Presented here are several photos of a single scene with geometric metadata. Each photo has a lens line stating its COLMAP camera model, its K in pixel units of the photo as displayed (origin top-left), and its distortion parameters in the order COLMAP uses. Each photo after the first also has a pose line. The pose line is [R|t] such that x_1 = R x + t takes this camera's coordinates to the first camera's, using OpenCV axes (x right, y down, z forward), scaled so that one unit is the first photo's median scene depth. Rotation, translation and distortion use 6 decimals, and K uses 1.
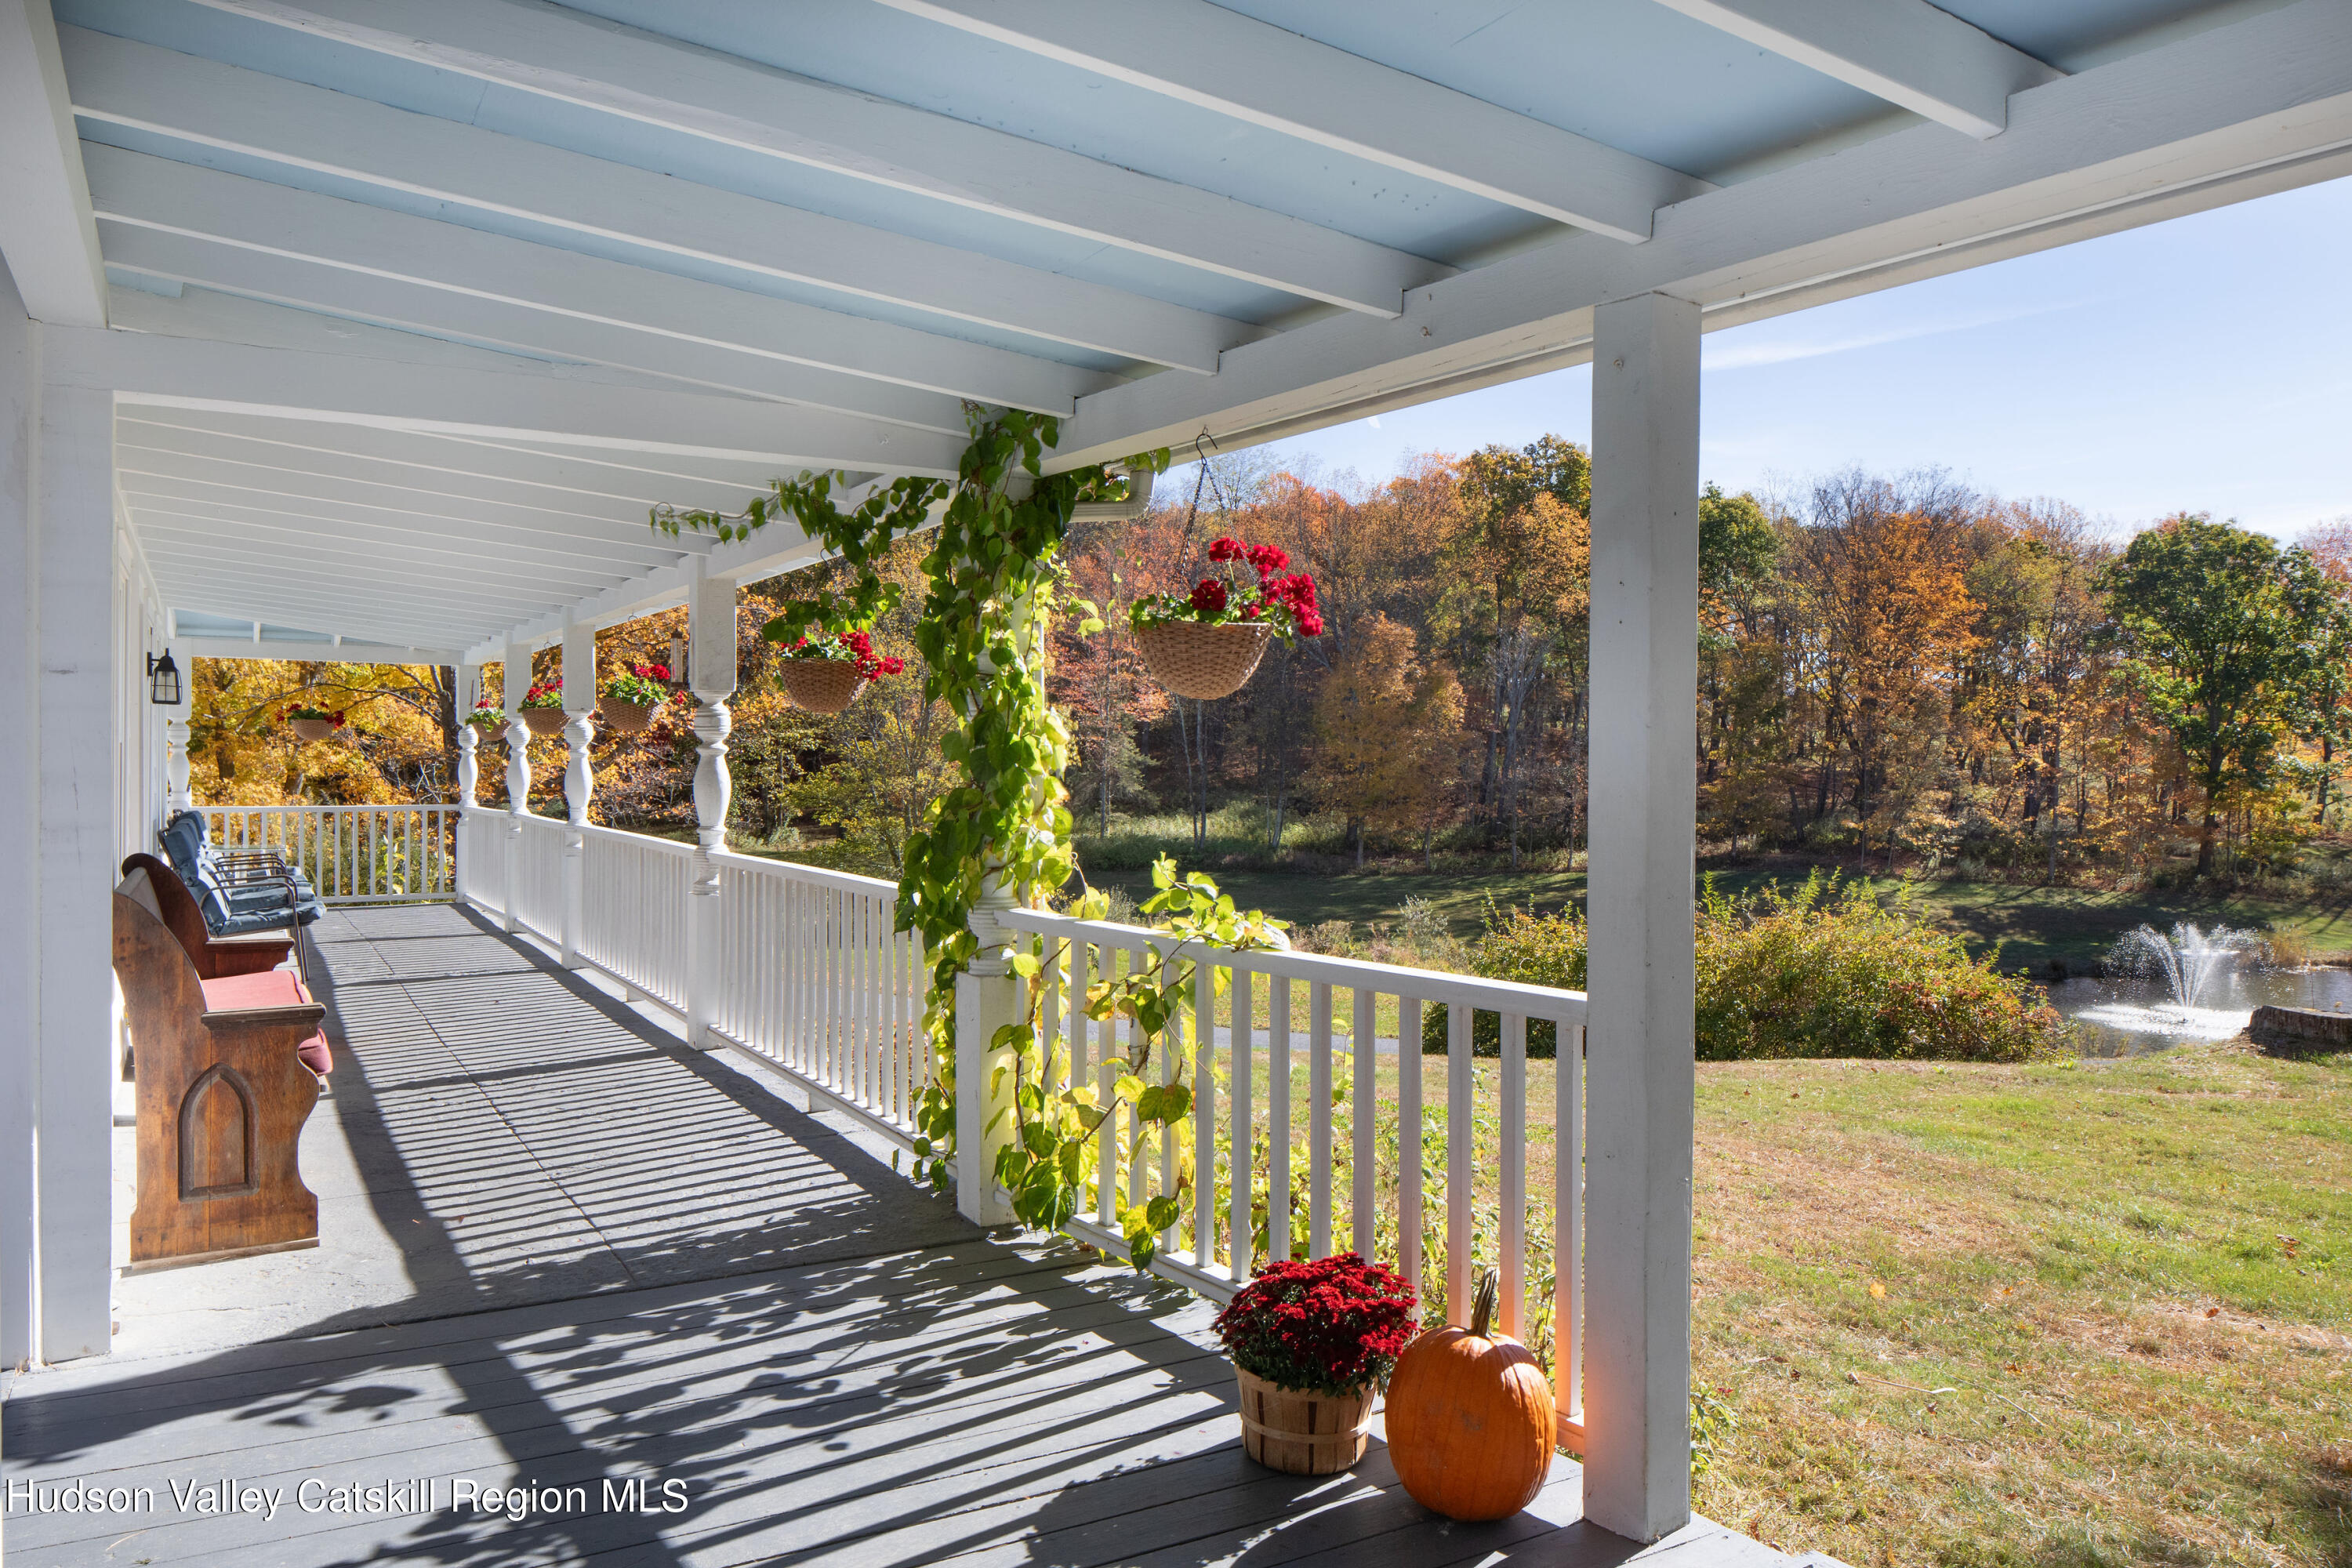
lens RADIAL K [[1627.4, 0, 1171.2], [0, 1627.4, 769.2], [0, 0, 1]] dist [0.000375, -0.000820]
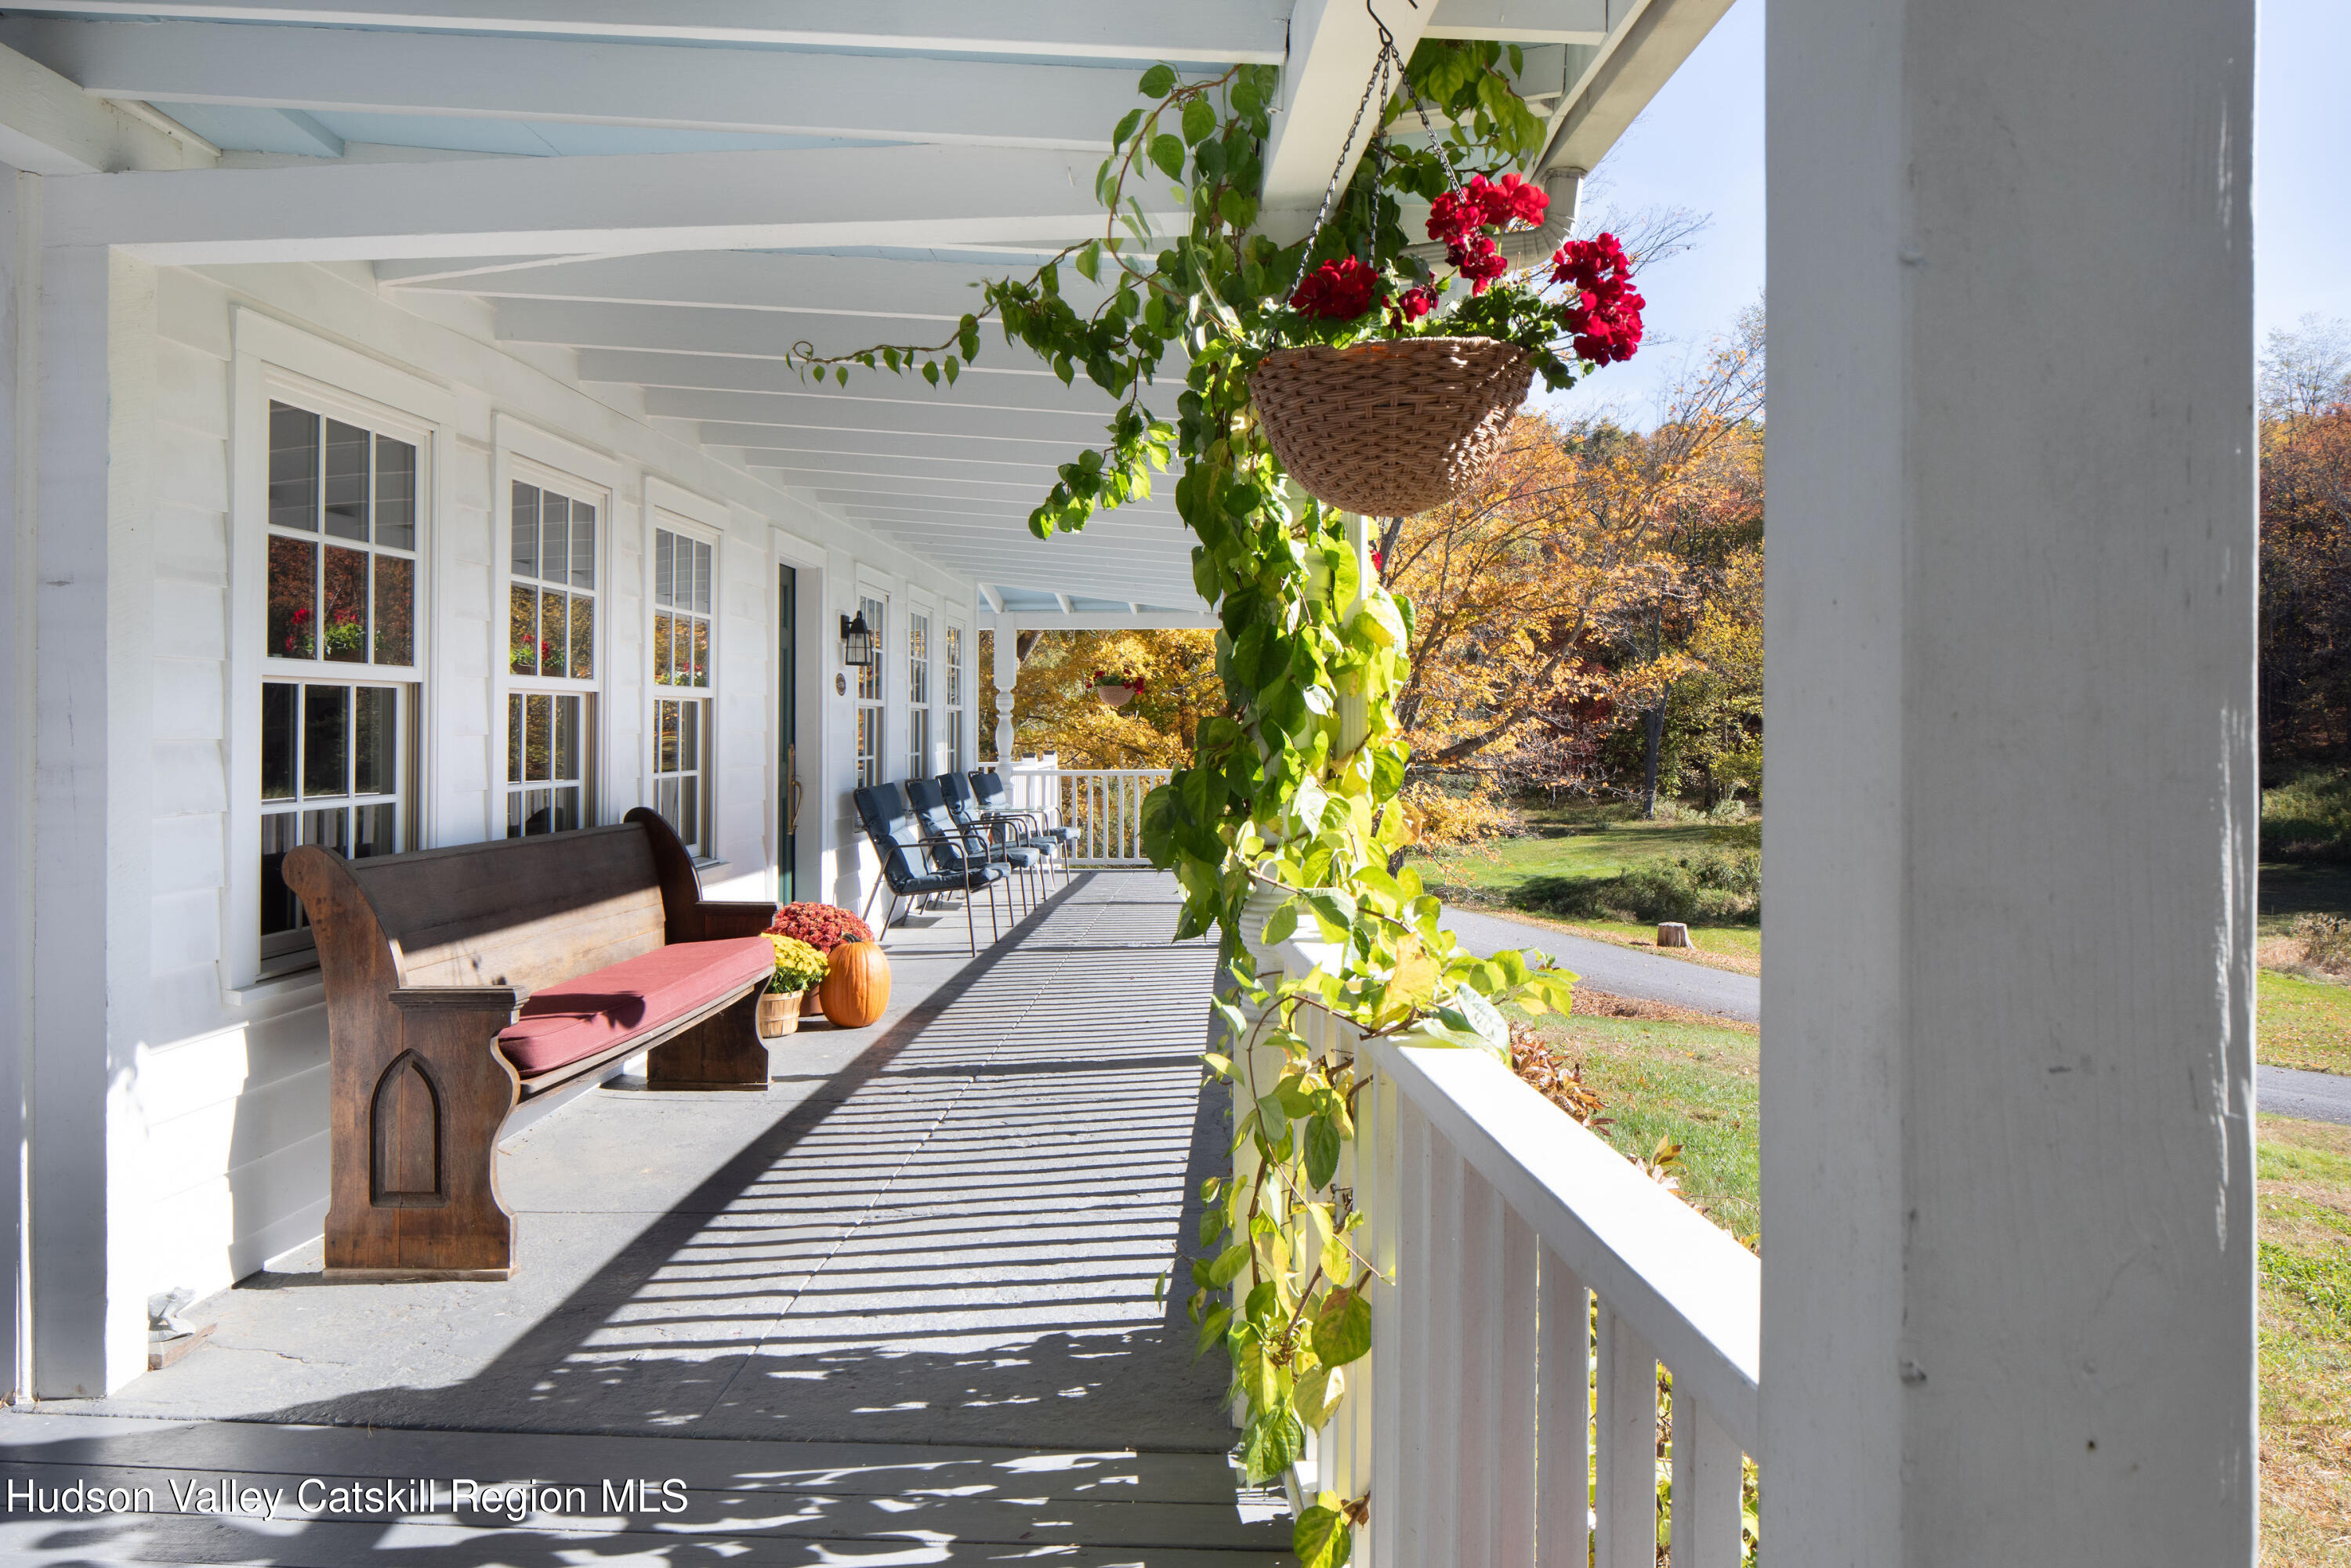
lens RADIAL K [[1626.7, 0, 1151.1], [0, 1626.7, 741.1], [0, 0, 1]] dist [0.000375, -0.000820]
pose [[0.832591, -0.008639, -0.553820, 0.212595], [0.008388, 0.999960, -0.002988, 0.023956], [0.553824, -0.002158, 0.832631, 0.497202]]
